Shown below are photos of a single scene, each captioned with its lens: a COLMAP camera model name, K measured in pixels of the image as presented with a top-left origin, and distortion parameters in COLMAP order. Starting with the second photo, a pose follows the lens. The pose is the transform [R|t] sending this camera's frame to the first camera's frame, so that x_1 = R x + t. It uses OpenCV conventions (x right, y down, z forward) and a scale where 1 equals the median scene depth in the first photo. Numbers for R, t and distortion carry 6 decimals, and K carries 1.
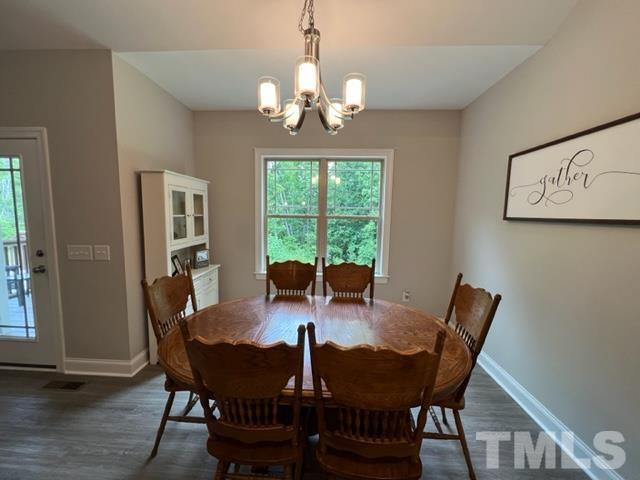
lens RADIAL K [[257.6, 0, 319.6], [0, 257.6, 238.6], [0, 0, 1]] dist [-0.001564, -0.000243]
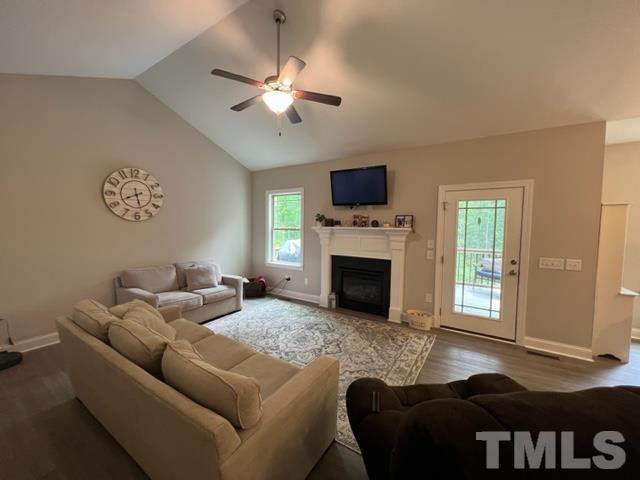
lens RADIAL K [[257.6, 0, 317.3], [0, 257.6, 239.4], [0, 0, 1]] dist [-0.001564, -0.000243]
pose [[0.857866, 0.021903, -0.513407, -1.260435], [-0.052154, 0.997643, -0.044584, 0.050558], [0.511221, 0.065024, 0.856986, -0.851450]]
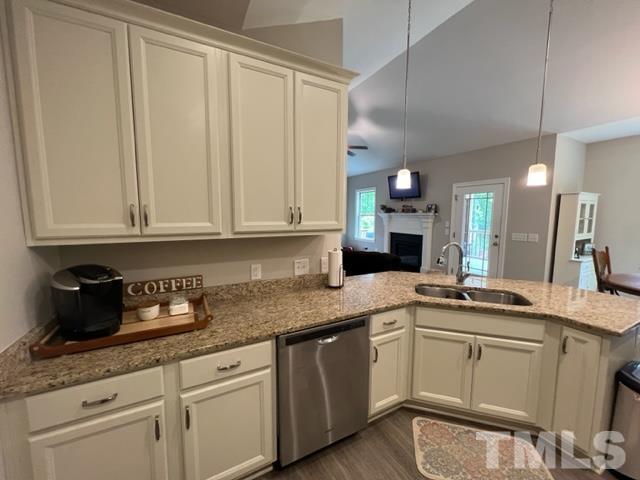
lens RADIAL K [[257.6, 0, 320.0], [0, 257.6, 242.1], [0, 0, 1]] dist [-0.001564, -0.000243]
pose [[0.509601, 0.079901, -0.856693, 0.003549], [-0.080573, 0.995735, 0.044941, 0.124428], [0.856630, 0.046125, 0.513866, -1.315441]]
